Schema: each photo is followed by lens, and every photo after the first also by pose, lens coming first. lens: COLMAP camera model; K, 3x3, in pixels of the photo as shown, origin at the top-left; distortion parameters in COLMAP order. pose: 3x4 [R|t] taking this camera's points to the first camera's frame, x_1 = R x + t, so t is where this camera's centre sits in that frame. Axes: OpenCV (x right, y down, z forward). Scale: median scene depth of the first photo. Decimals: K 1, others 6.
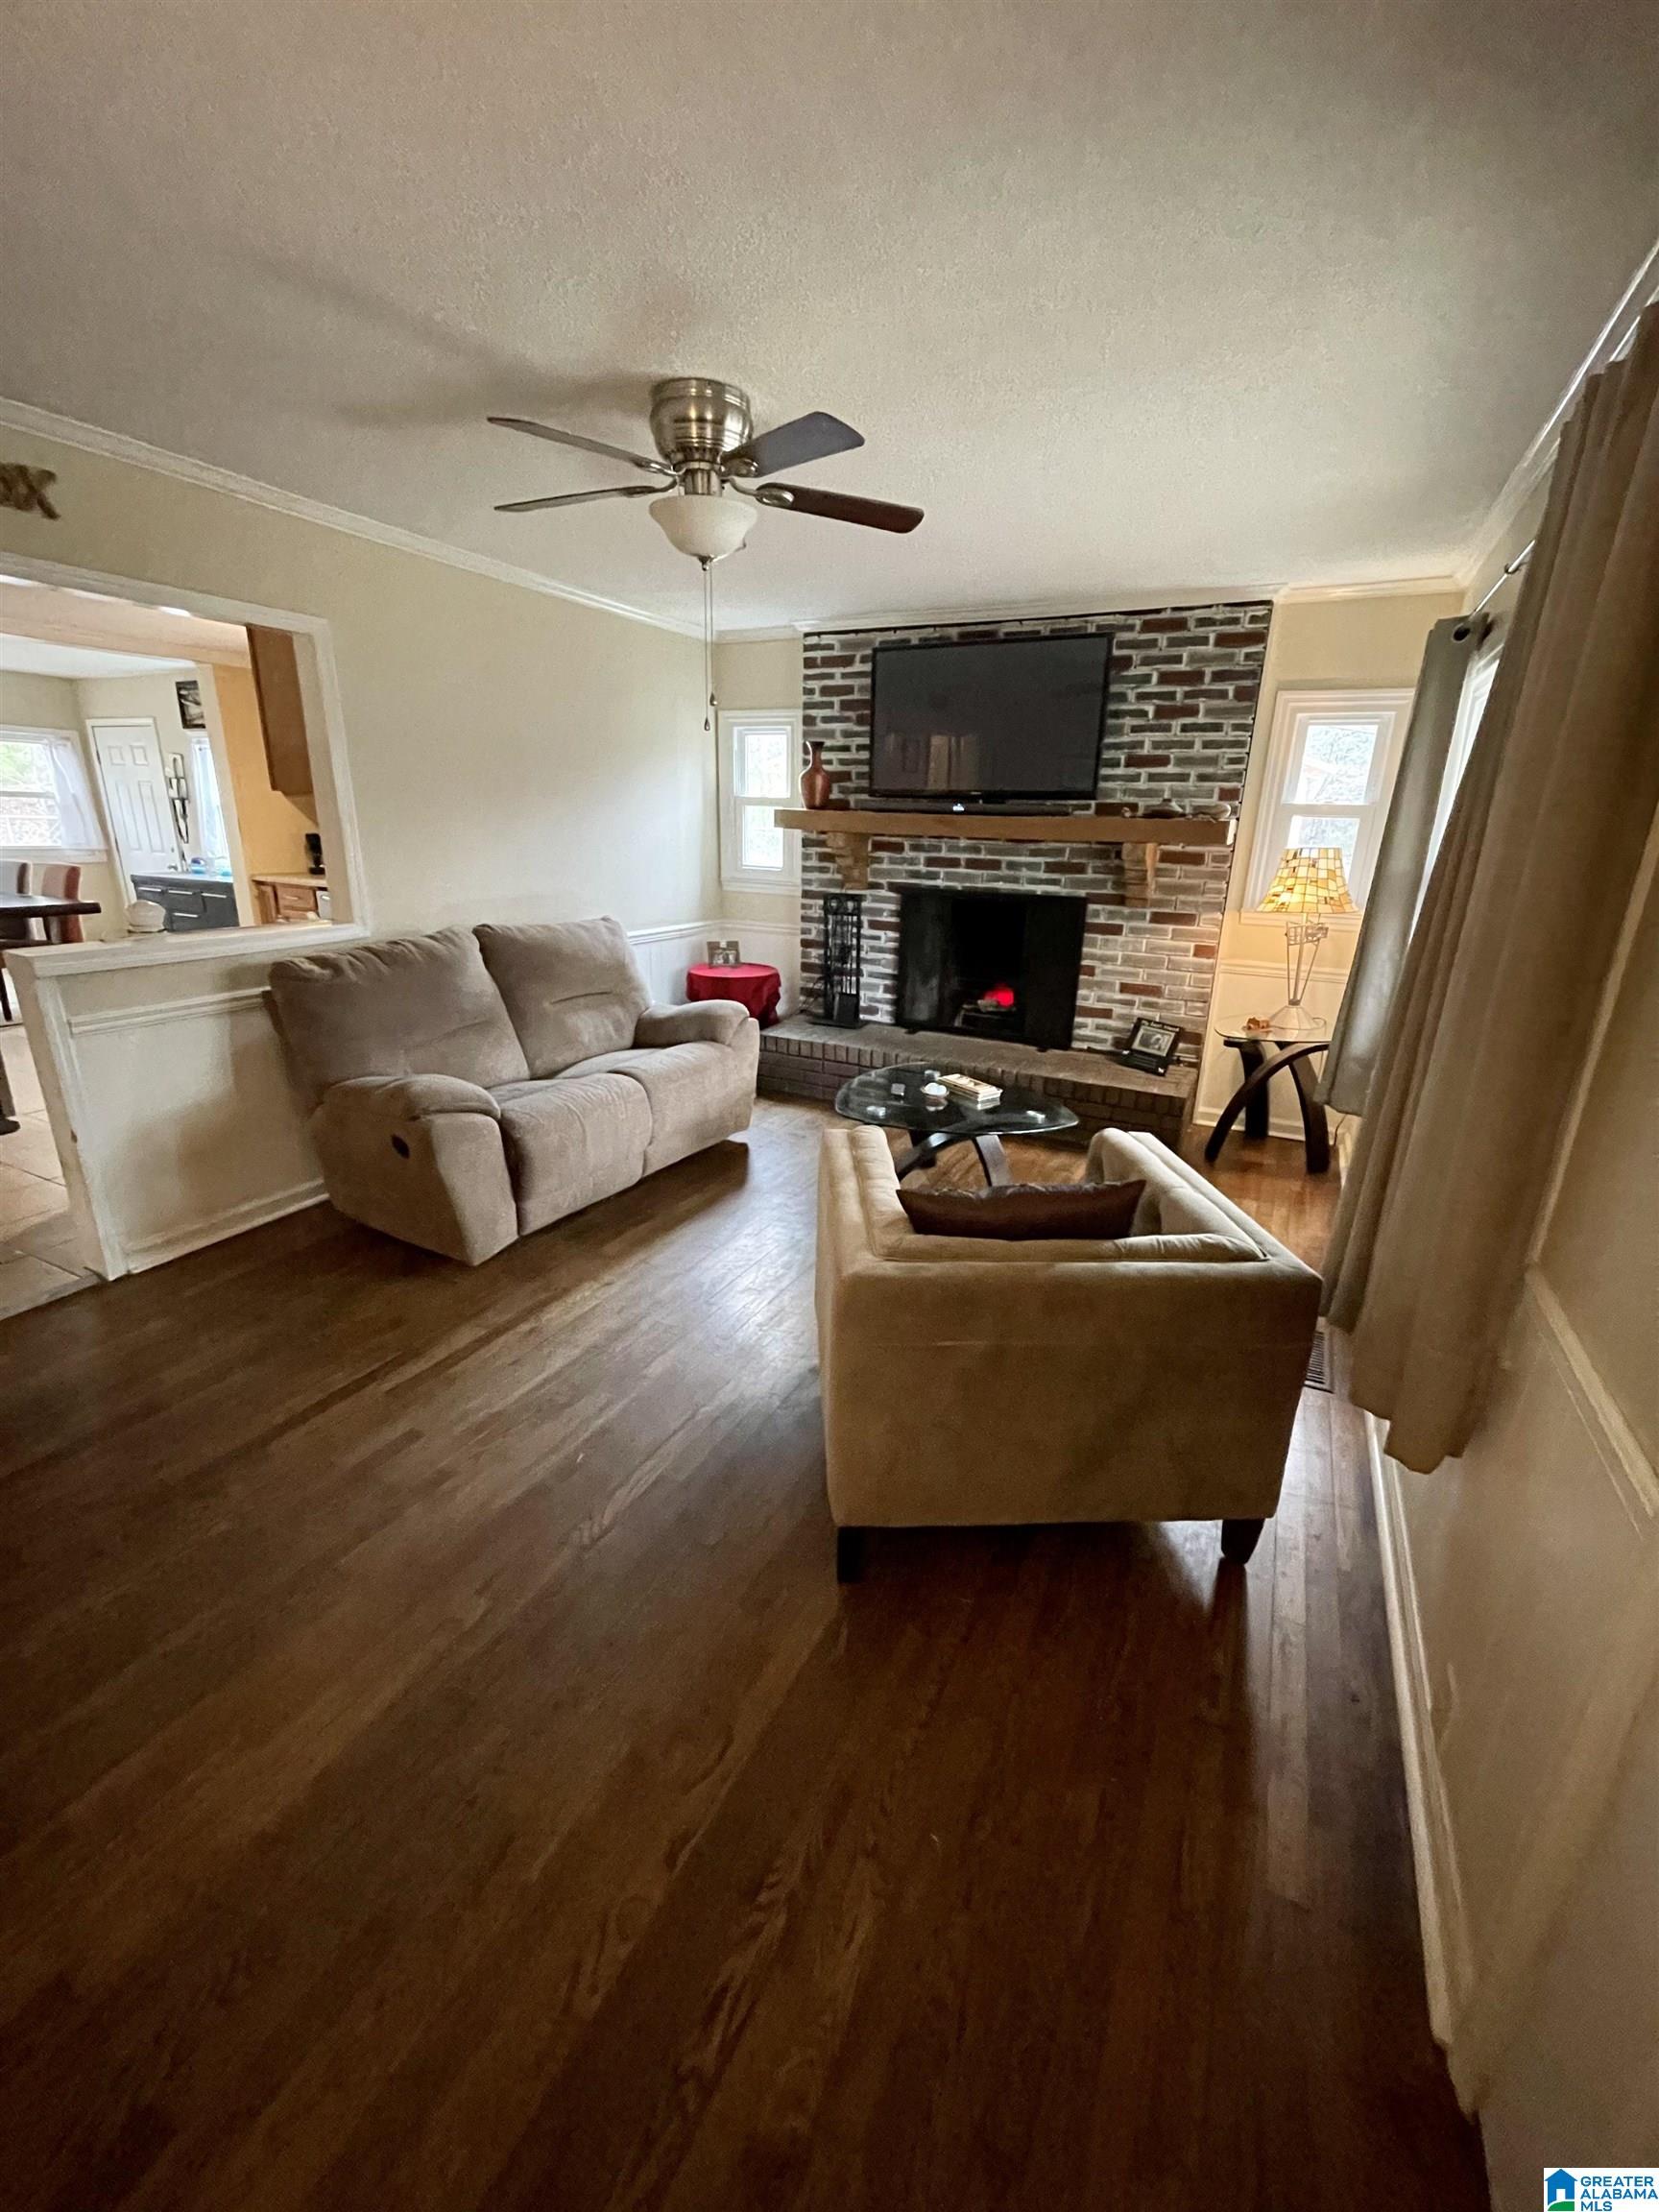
lens RADIAL K [[893.6, 0, 829.5], [0, 893.6, 1106.0], [0, 0, 1]] dist [0.000247, -0.000350]
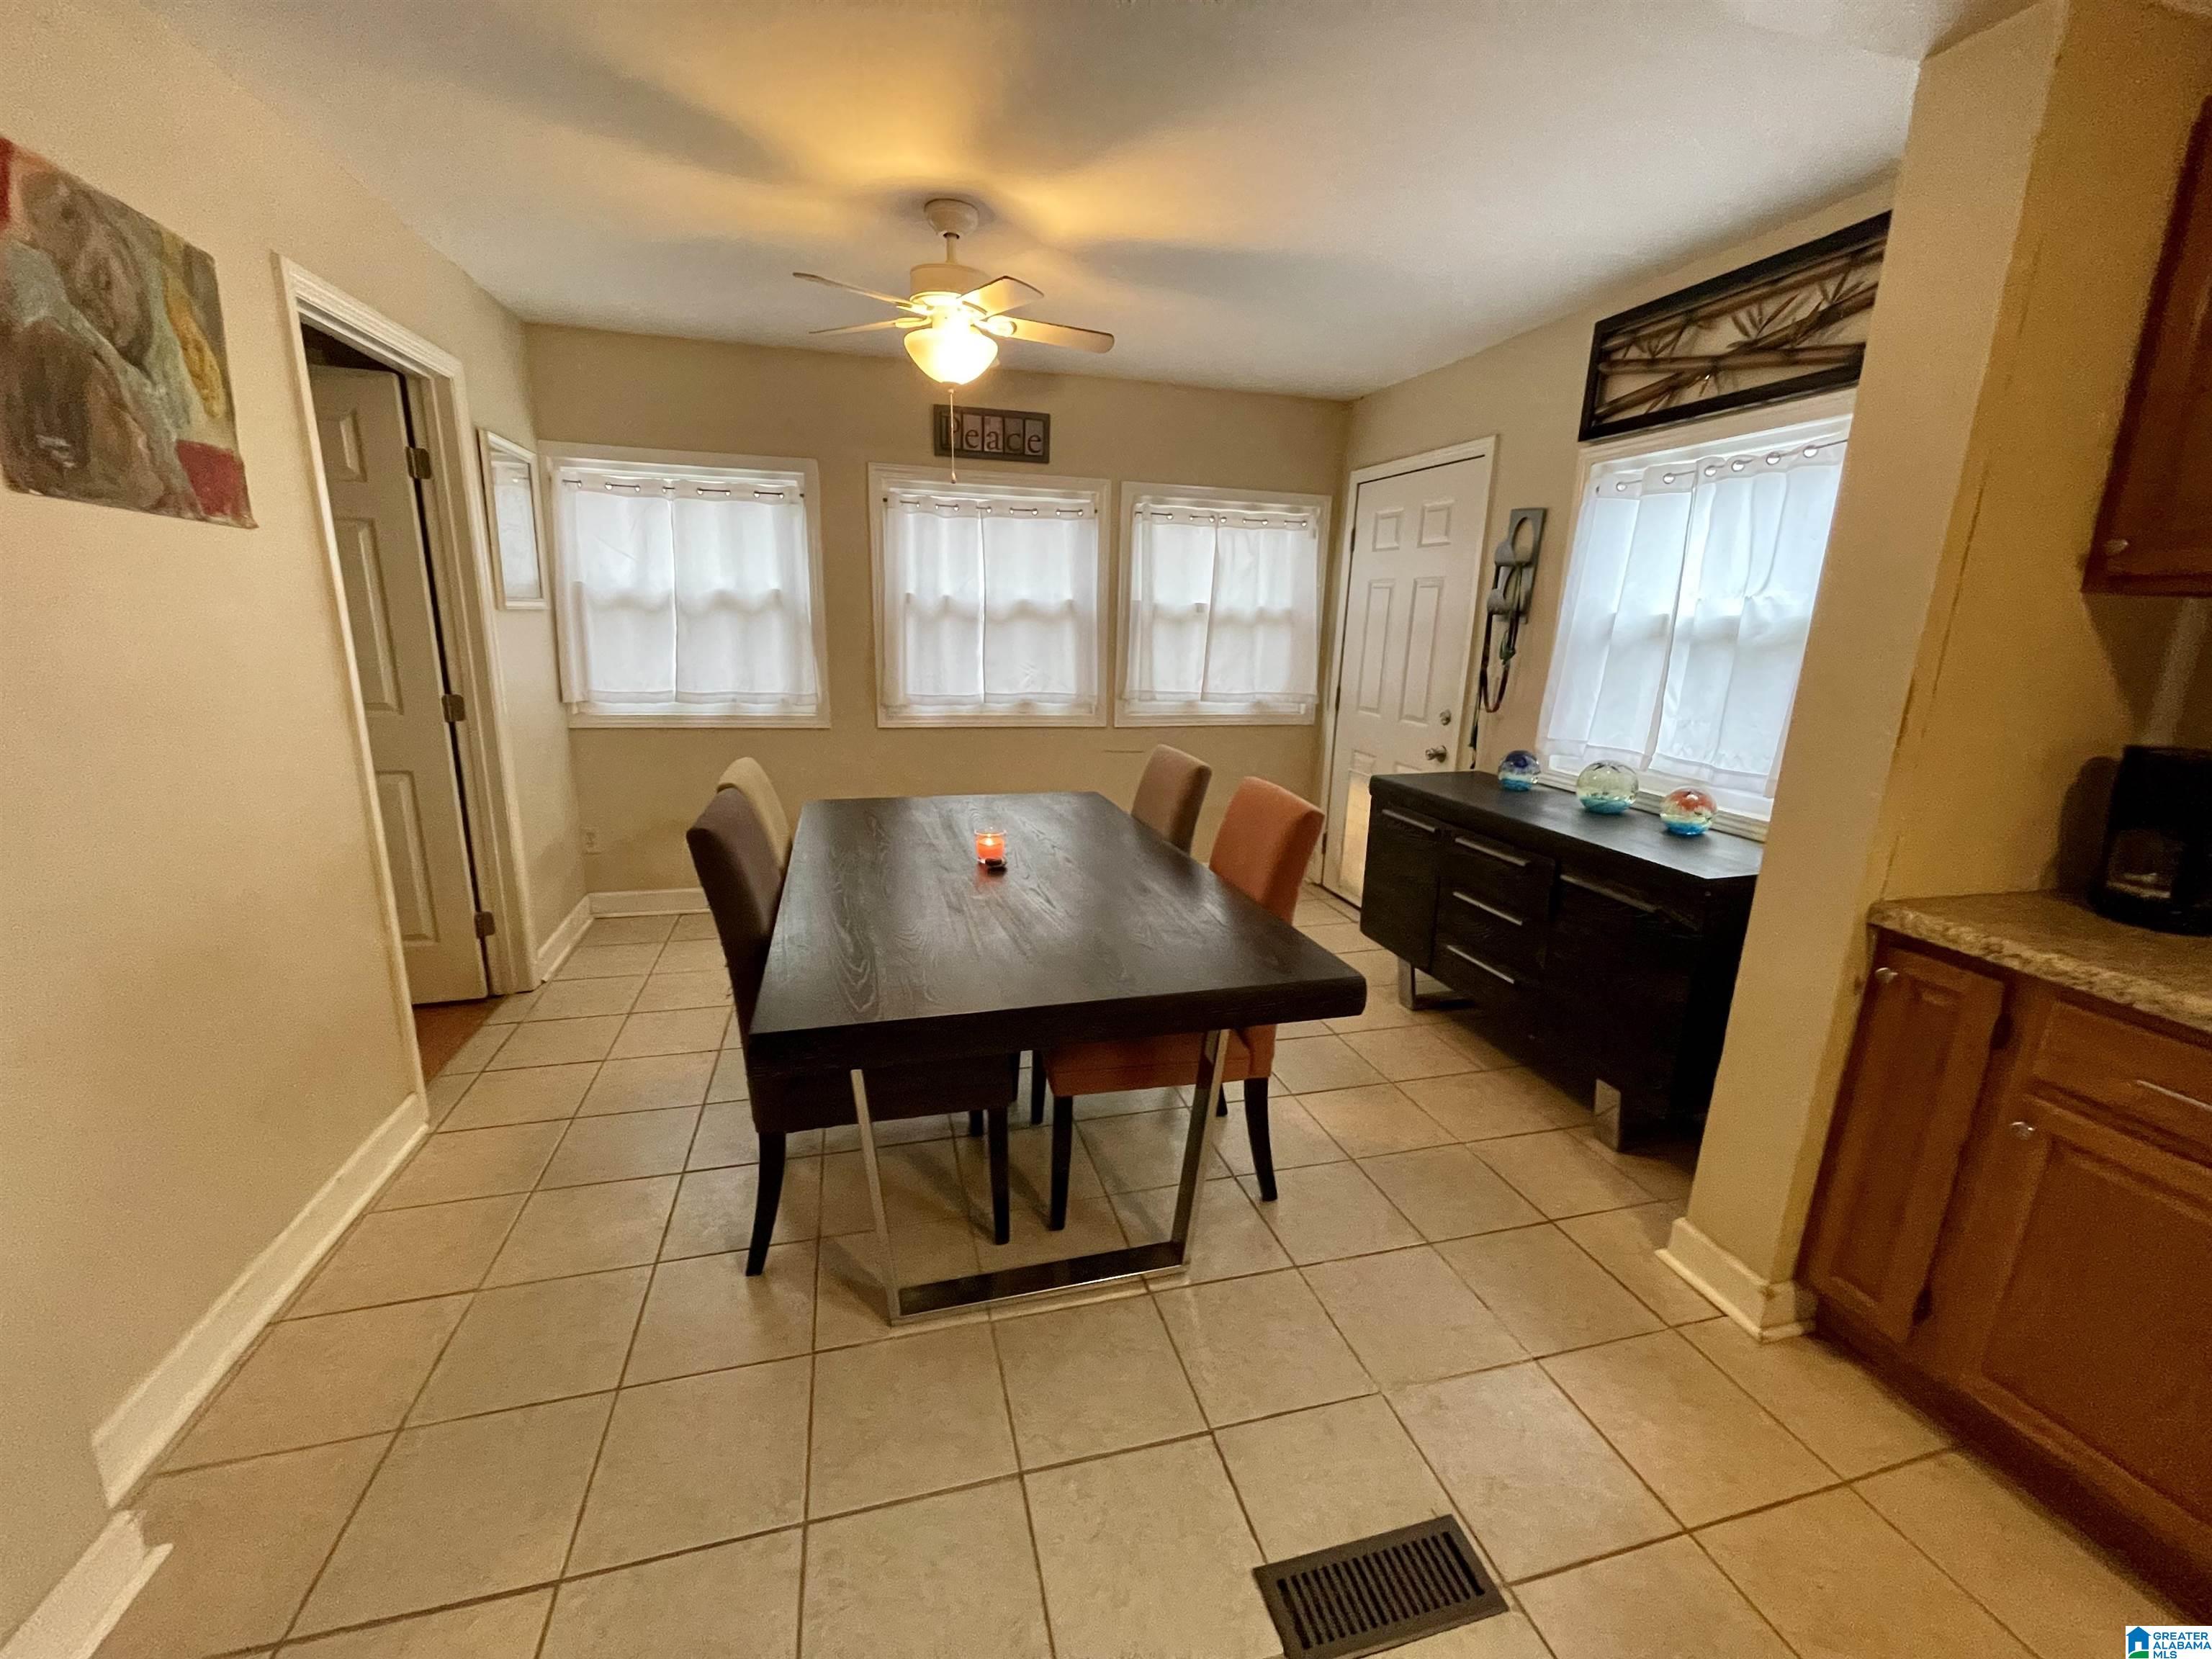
lens RADIAL K [[893.6, 0, 1106.0], [0, 893.6, 829.5], [0, 0, 1]] dist [0.000247, -0.000350]
pose [[0.673672, 0.166032, -0.720138, -0.526237], [-0.238165, 0.971224, 0.001124, -0.194734], [0.699602, 0.170755, 0.693830, 0.578711]]
